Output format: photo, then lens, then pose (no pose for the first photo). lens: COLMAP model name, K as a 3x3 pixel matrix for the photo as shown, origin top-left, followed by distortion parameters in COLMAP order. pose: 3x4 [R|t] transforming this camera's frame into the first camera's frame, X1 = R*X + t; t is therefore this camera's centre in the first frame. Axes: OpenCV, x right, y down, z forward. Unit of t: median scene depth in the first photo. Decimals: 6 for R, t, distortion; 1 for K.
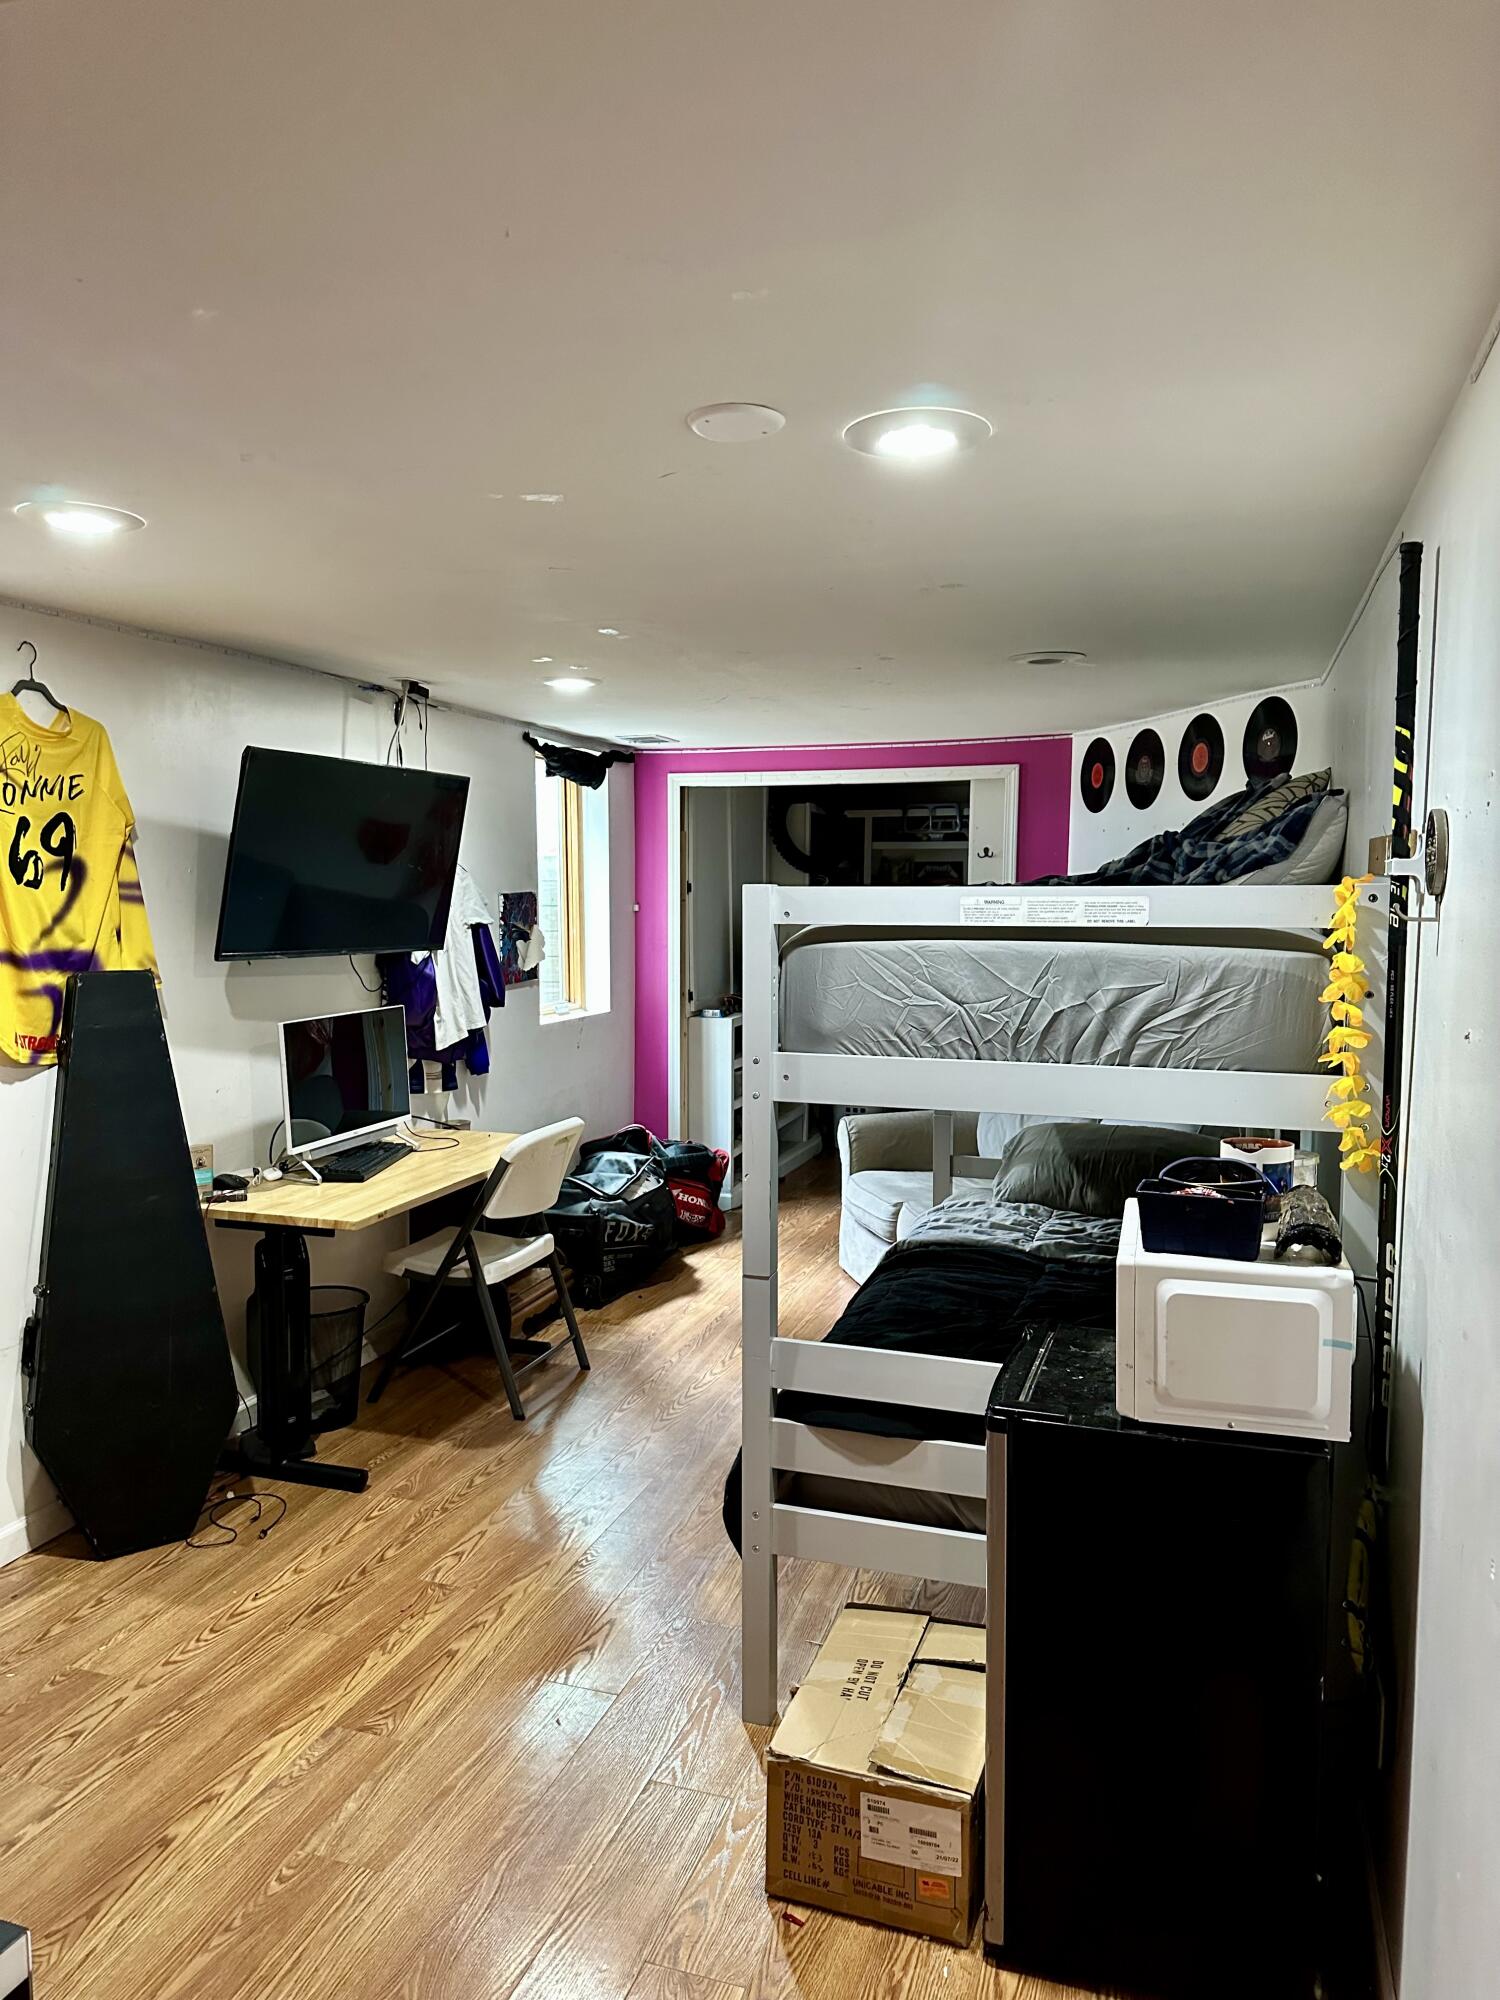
lens RADIAL K [[1409.9, 0, 748.7], [0, 1409.9, 999.9], [0, 0, 1]] dist [0.086961, -0.053252]
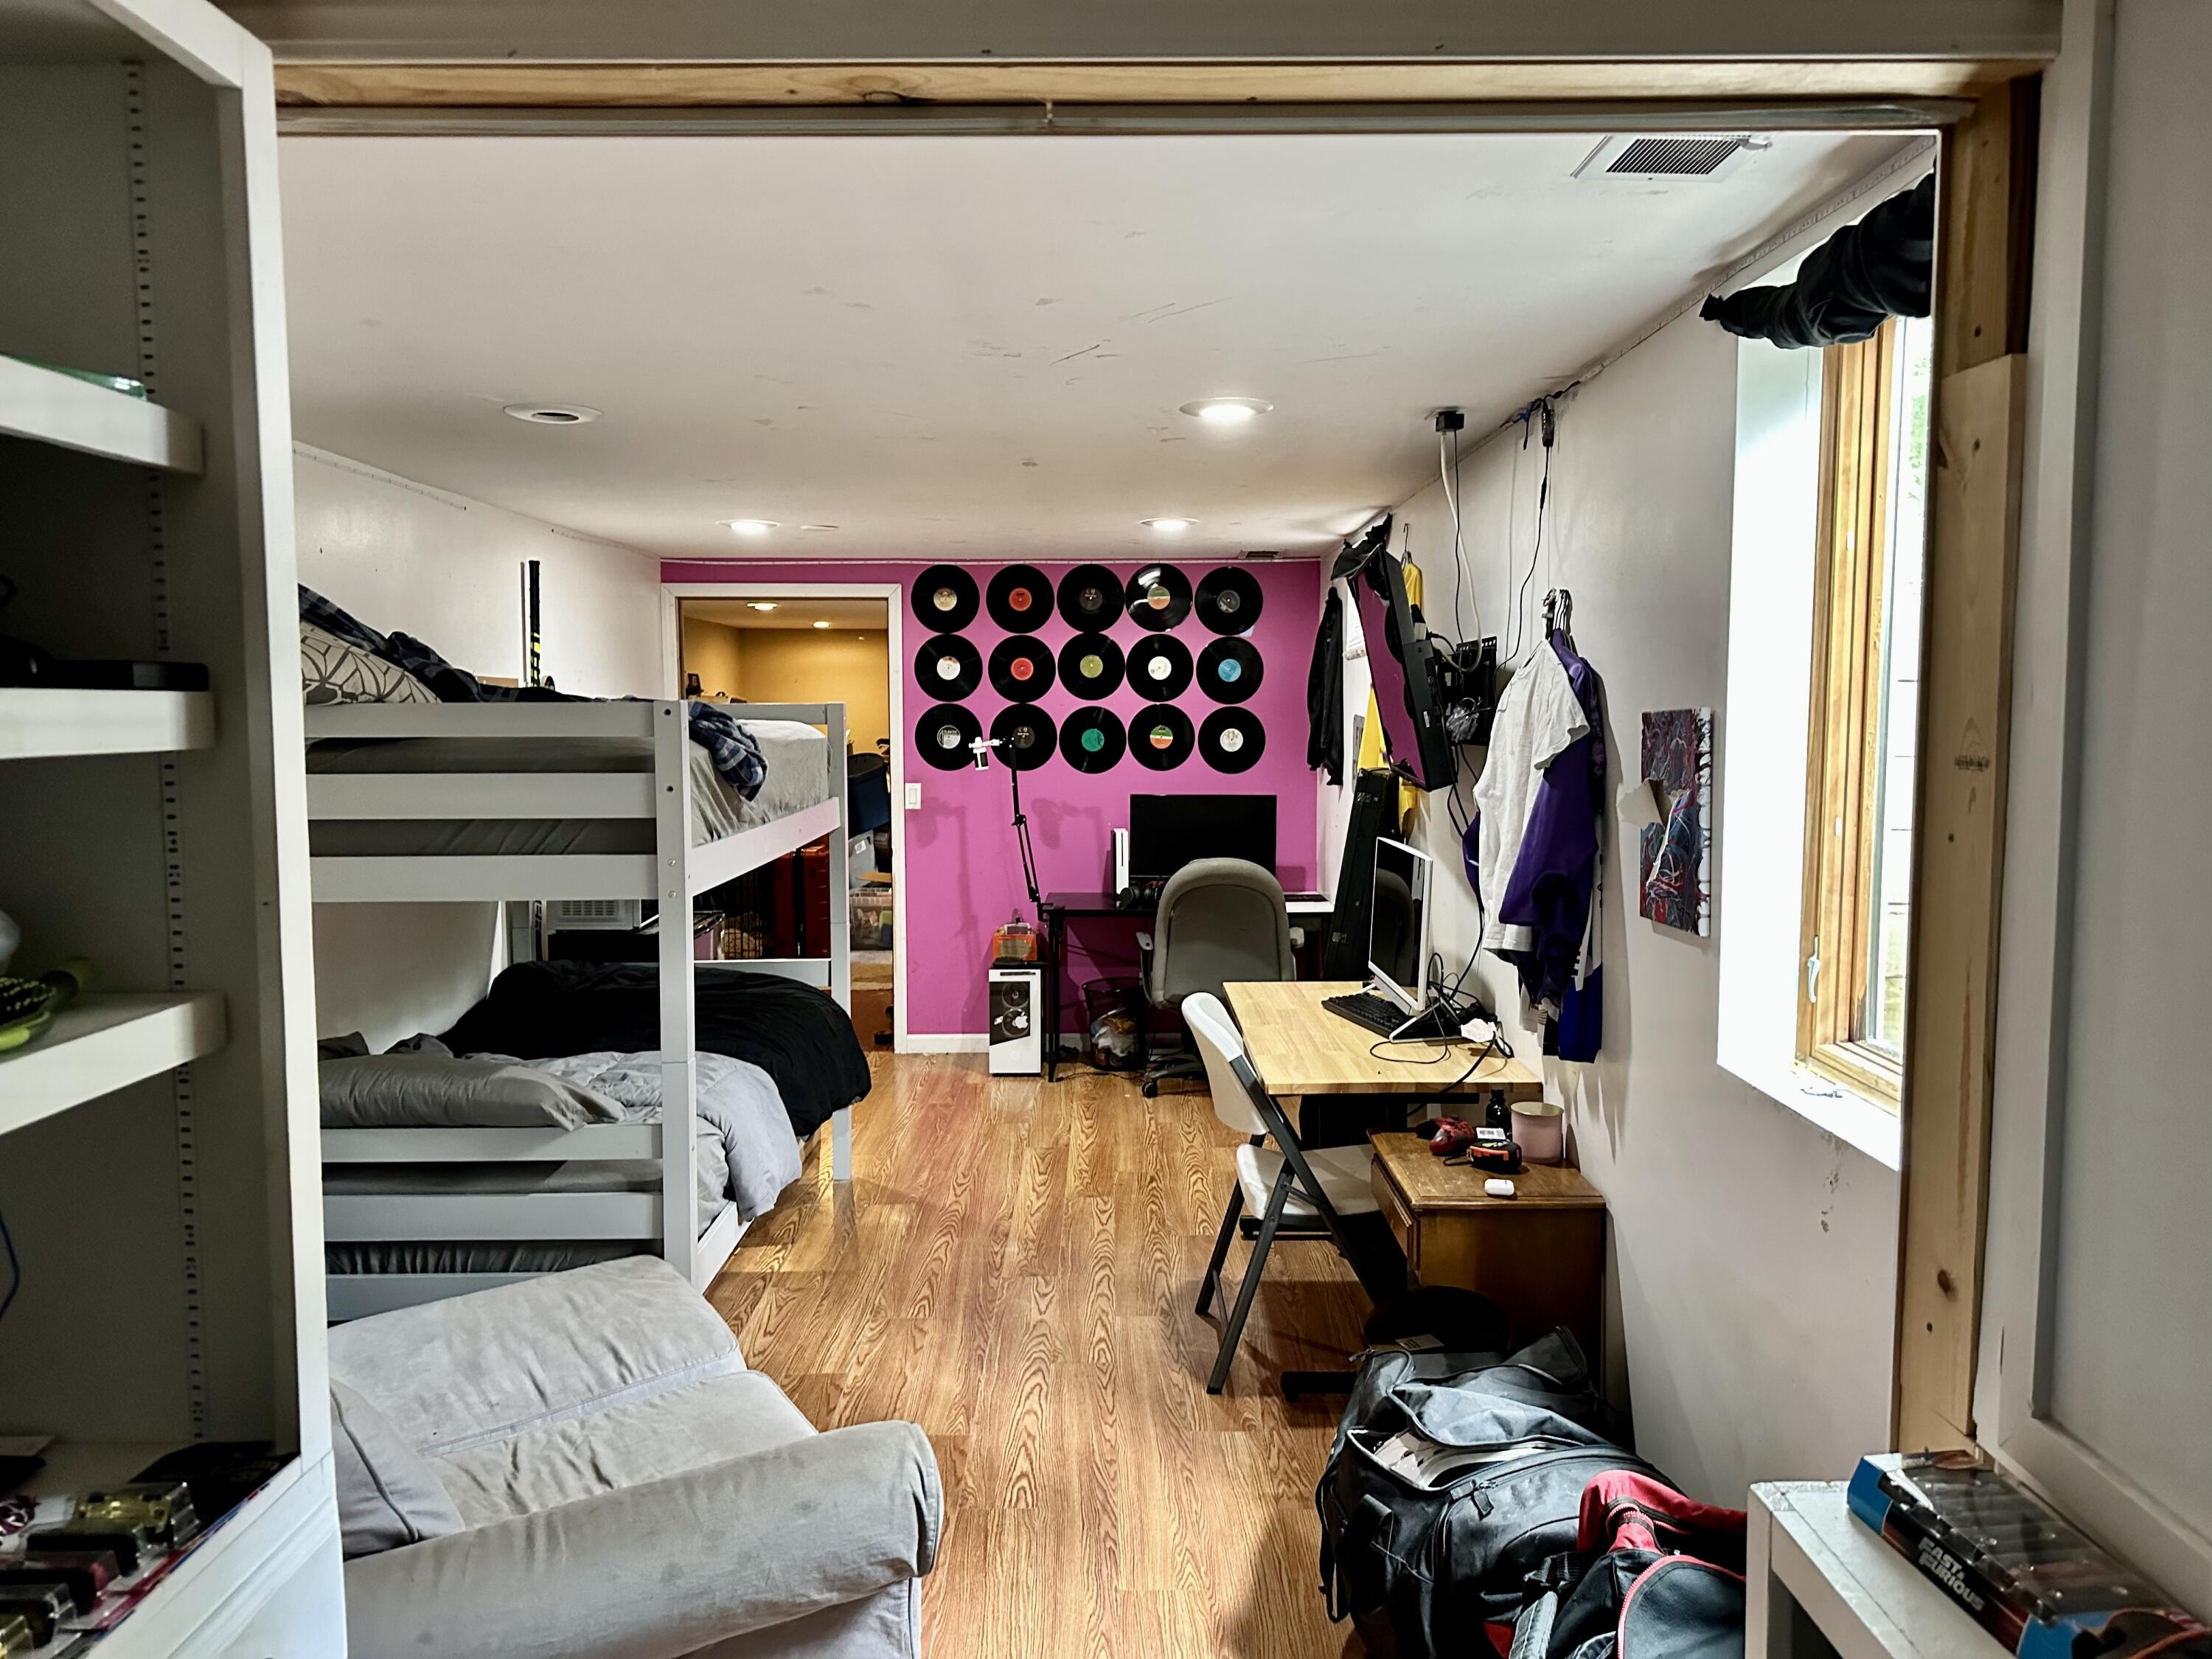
lens RADIAL K [[1559.3, 0, 1103.6], [0, 1559.3, 828.7], [0, 0, 1]] dist [0.086961, -0.053252]
pose [[-0.950891, 0.021708, -0.308763, 0.261076], [-0.027082, 0.987877, 0.152858, -0.200297], [0.308338, 0.153713, -0.938776, 2.574684]]
